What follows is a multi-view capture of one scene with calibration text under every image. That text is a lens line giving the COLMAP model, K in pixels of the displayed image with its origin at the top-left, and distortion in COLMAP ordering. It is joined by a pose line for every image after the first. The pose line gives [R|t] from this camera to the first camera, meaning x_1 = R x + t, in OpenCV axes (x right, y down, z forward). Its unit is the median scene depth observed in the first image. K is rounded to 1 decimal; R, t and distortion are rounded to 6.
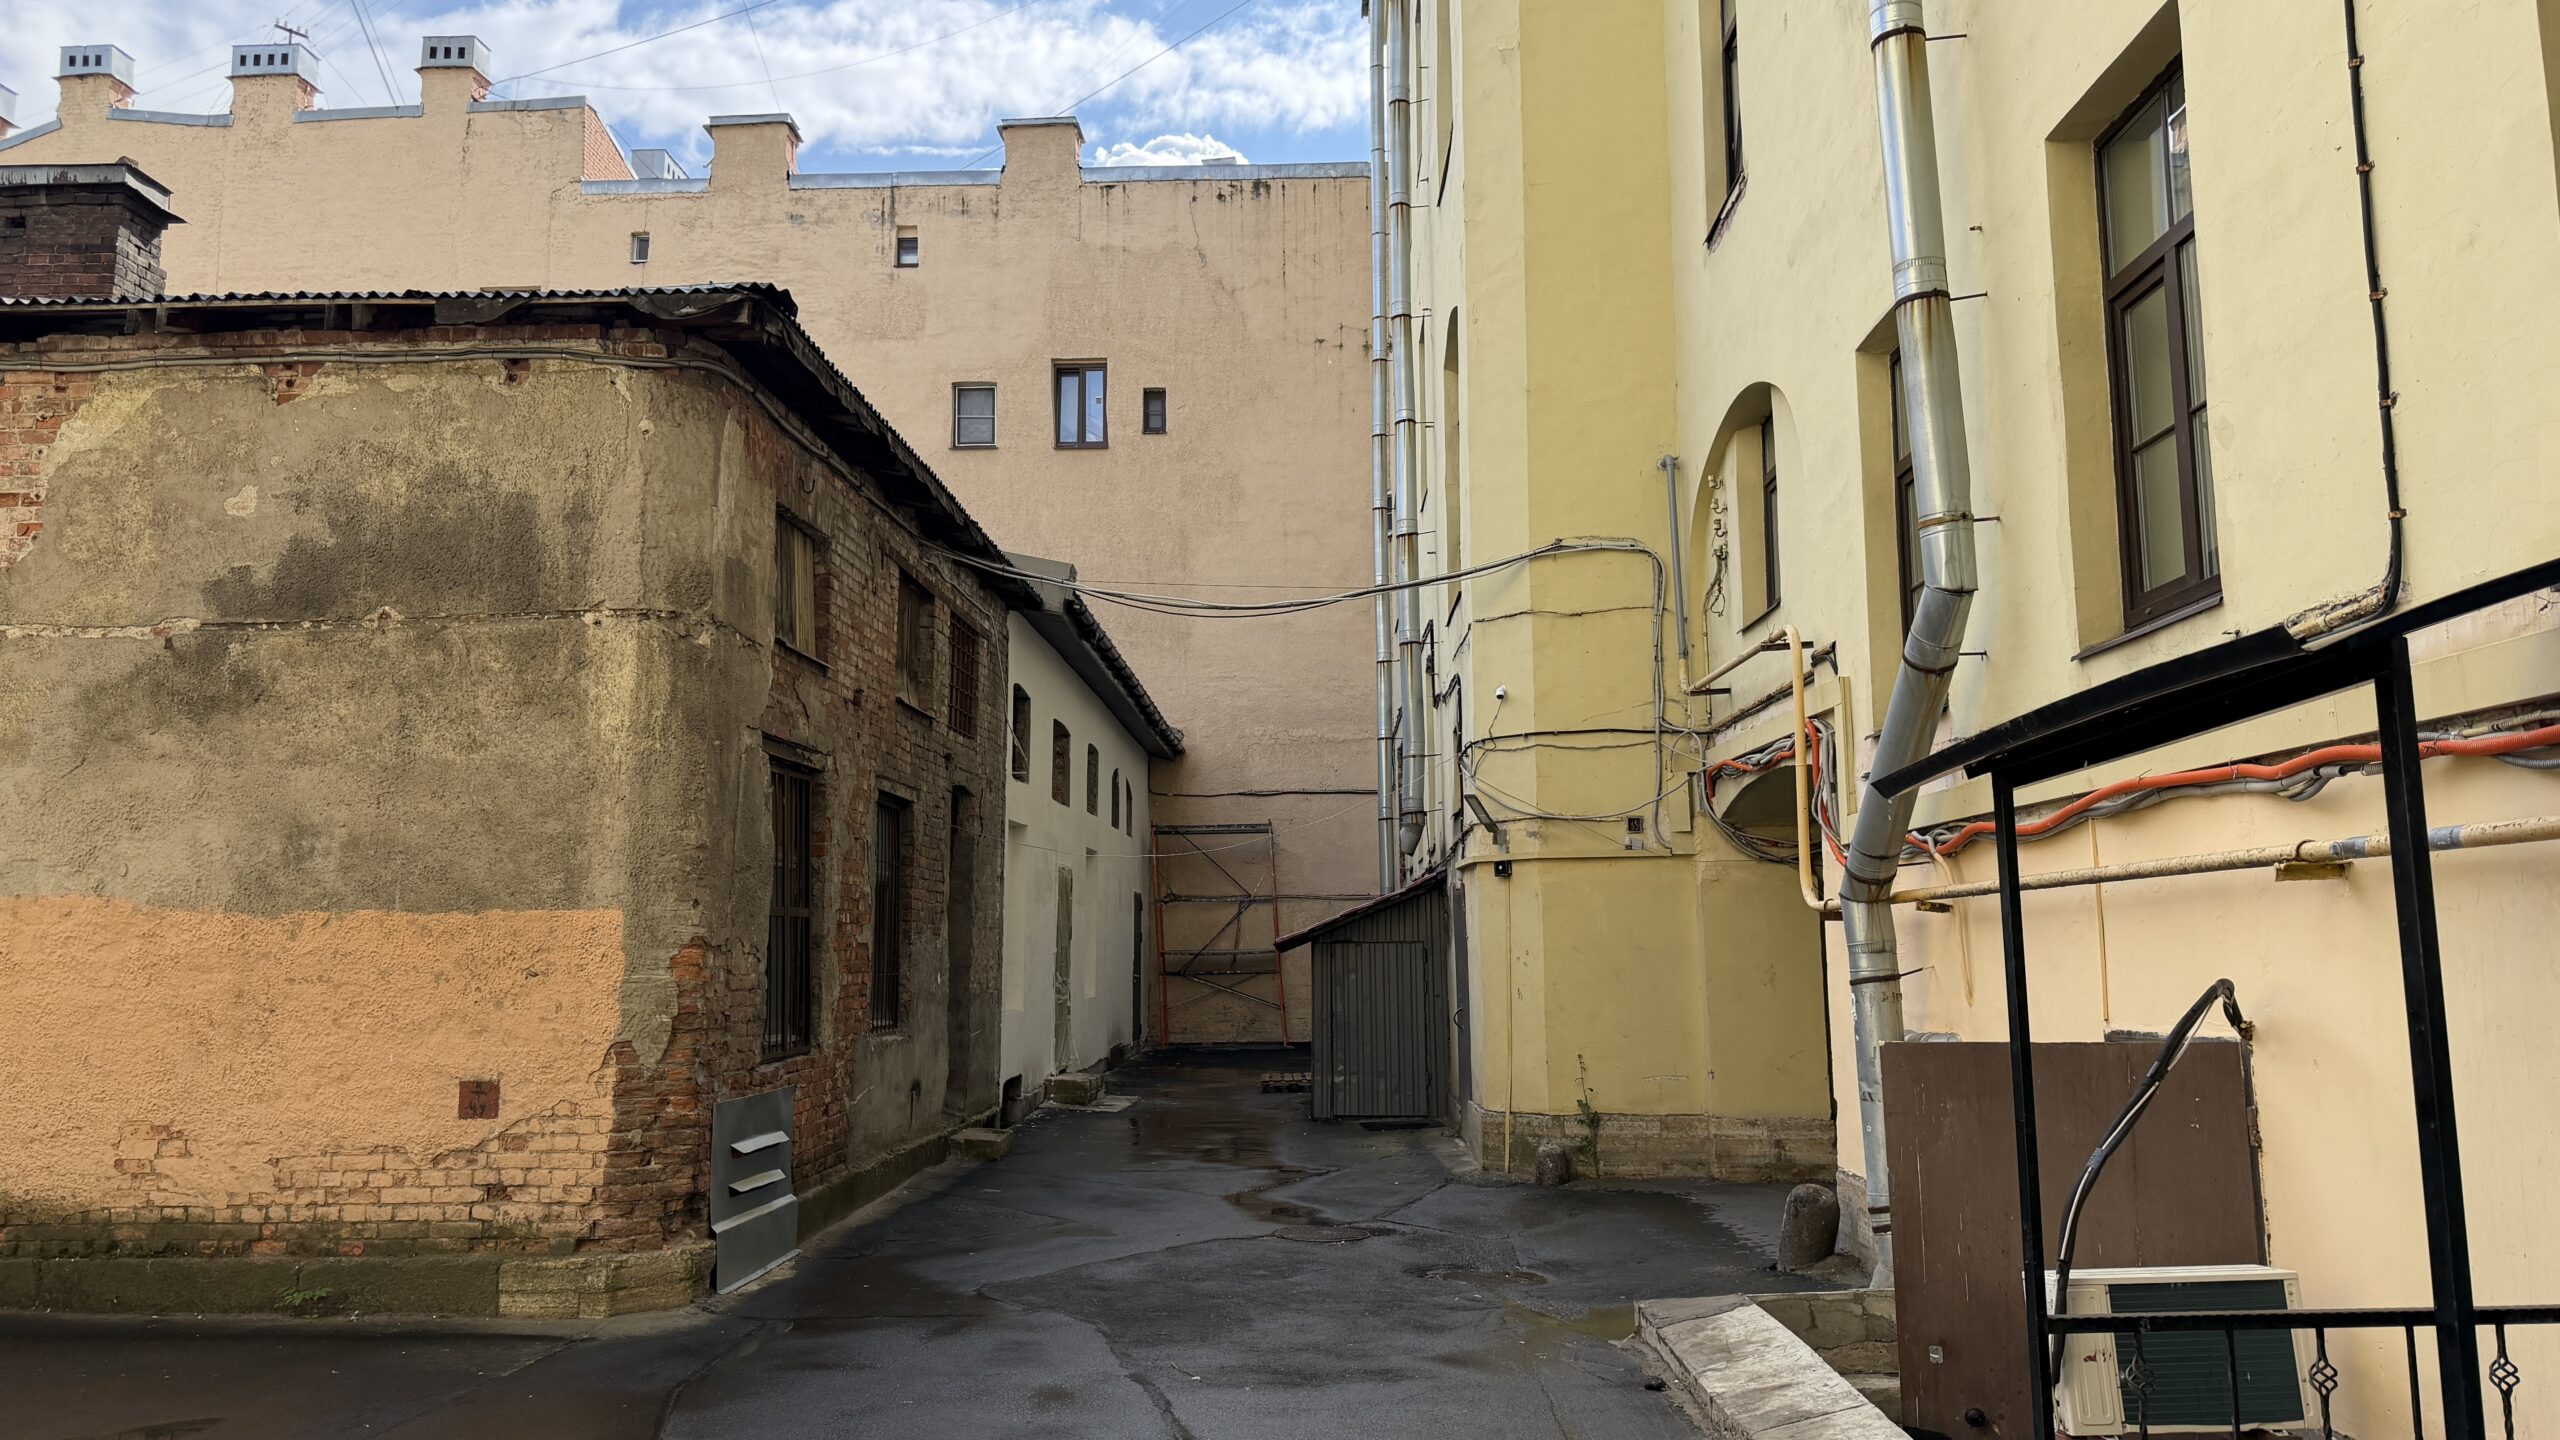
lens RADIAL K [[1829.1, 0, 1281.0], [0, 1829.1, 714.6], [0, 0, 1]] dist [0.002225, -0.001603]
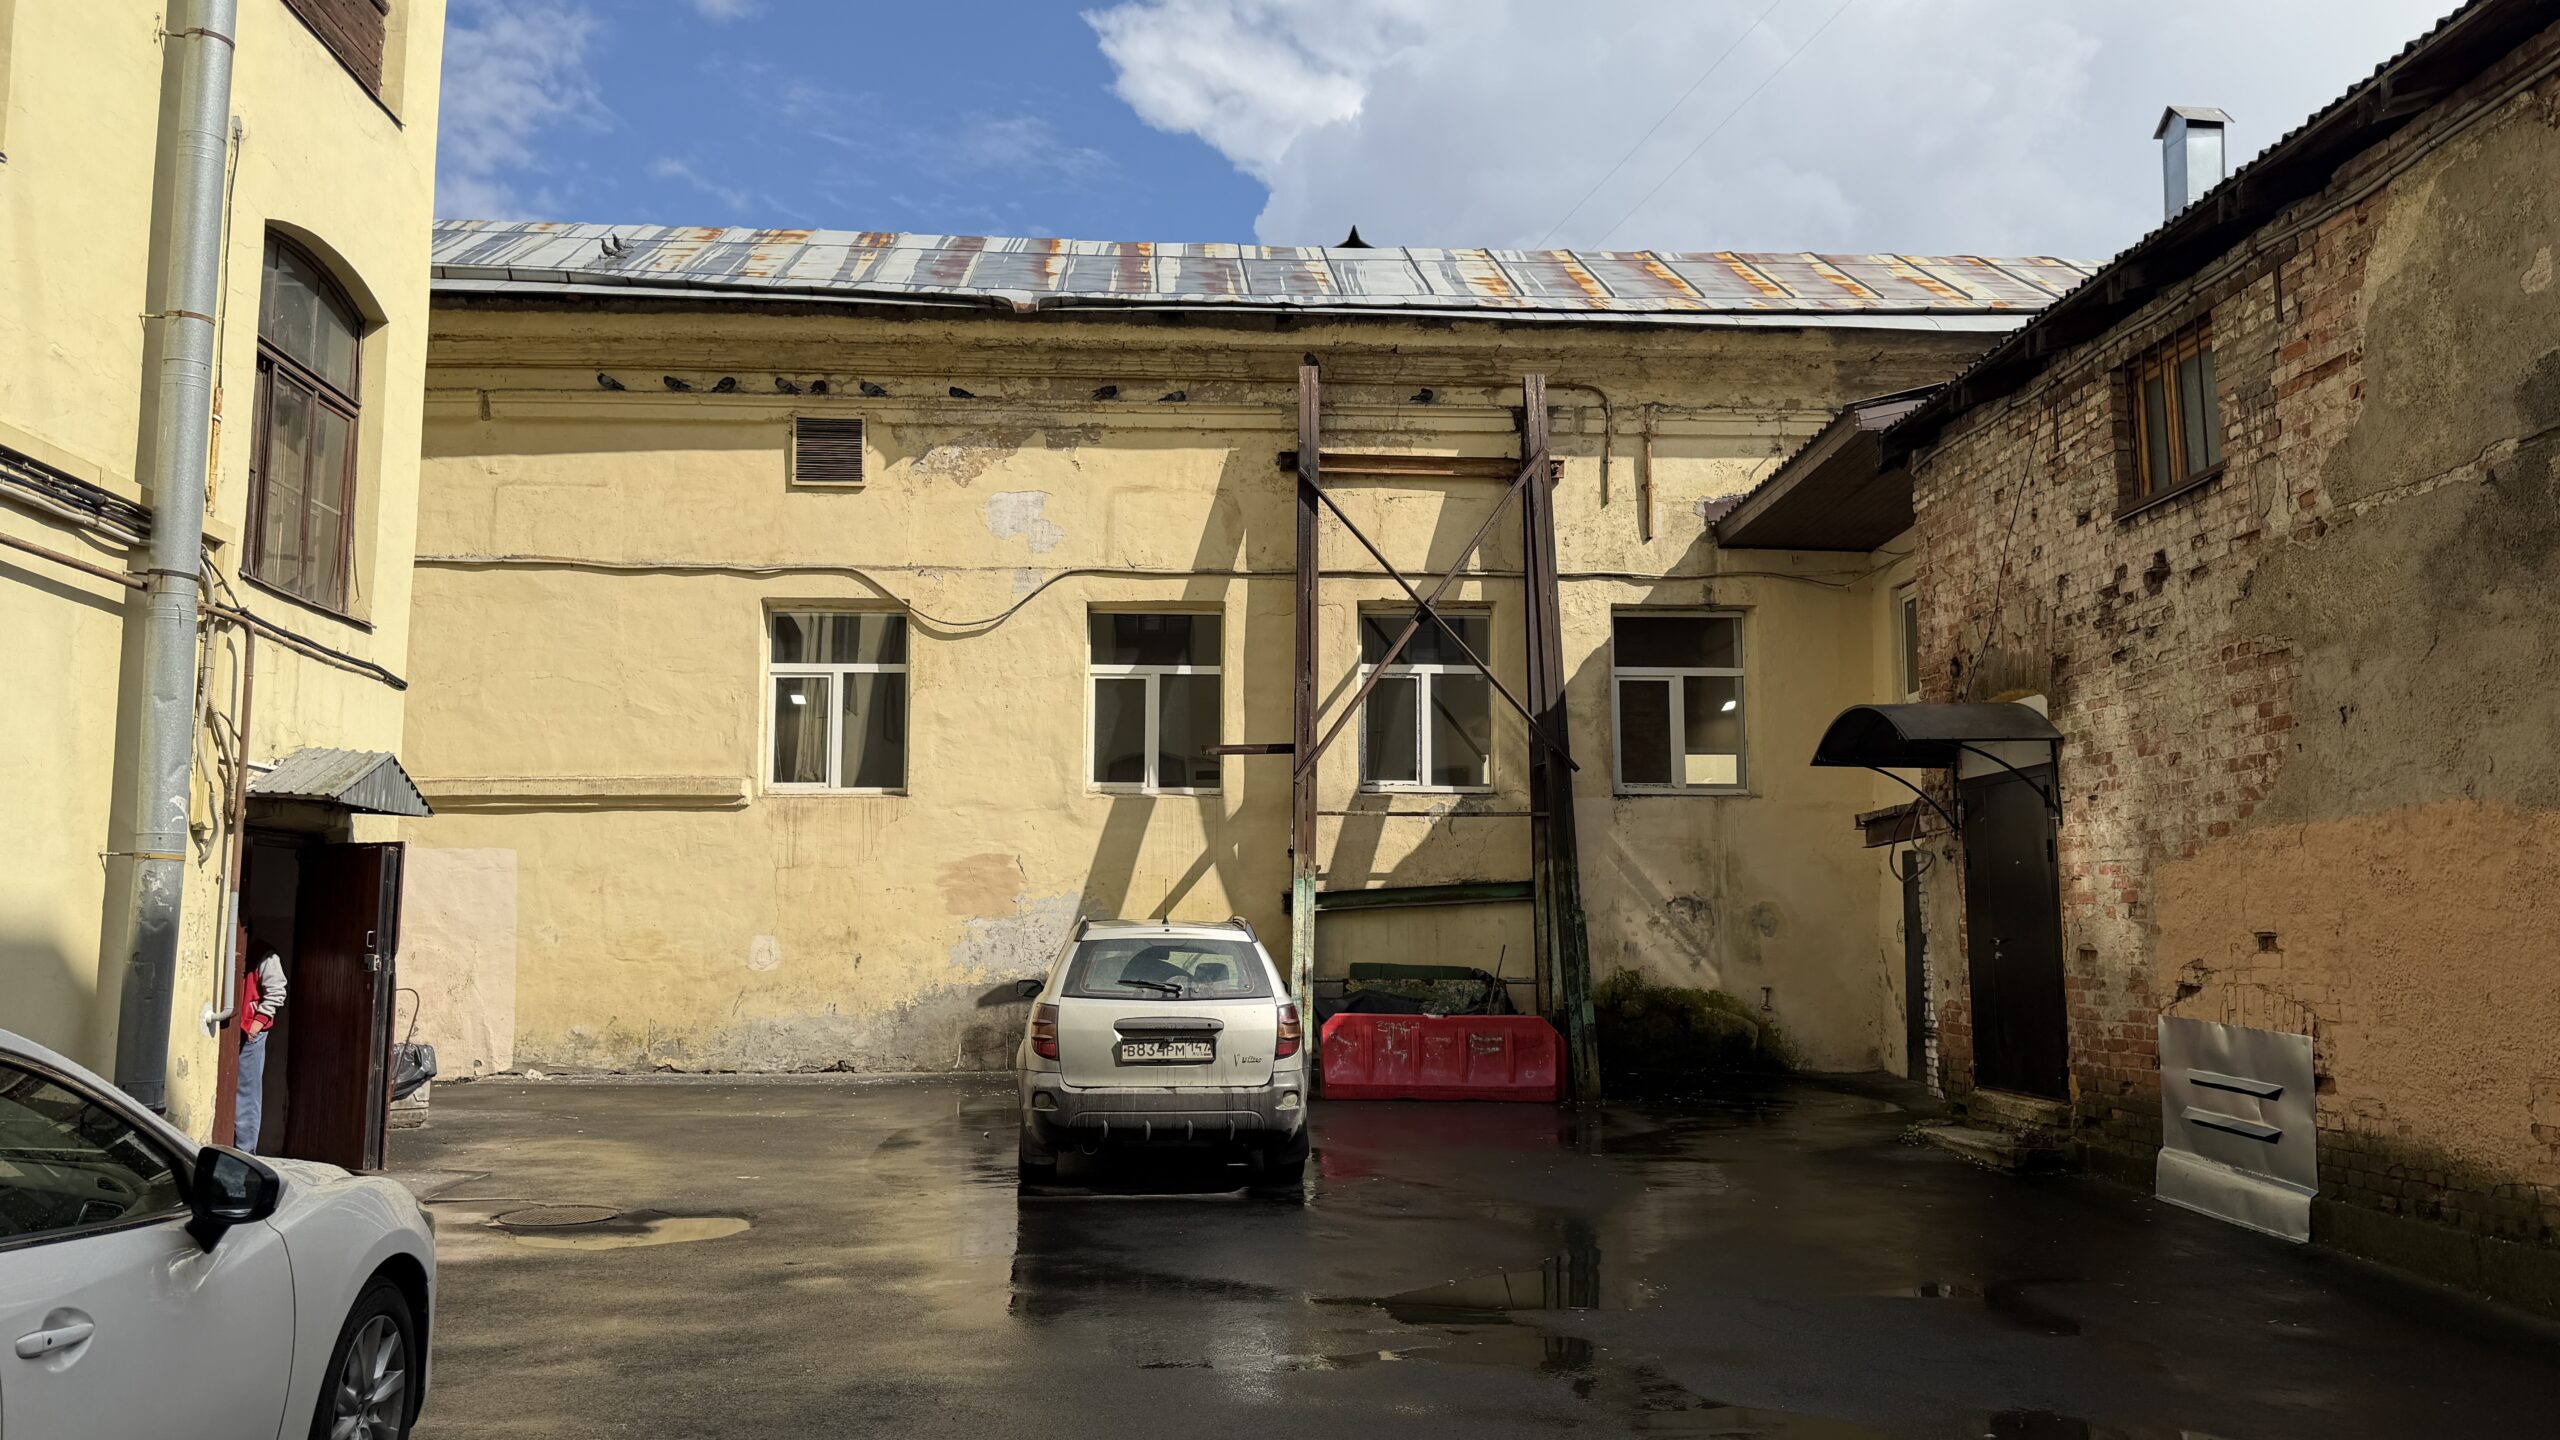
lens RADIAL K [[1829.1, 0, 1281.3], [0, 1829.1, 728.7], [0, 0, 1]] dist [0.002225, -0.001603]
pose [[0.074301, -0.108450, -0.991321, 0.126288], [0.132303, 0.986354, -0.097991, 0.076590], [0.988421, -0.123874, 0.087635, 0.398586]]
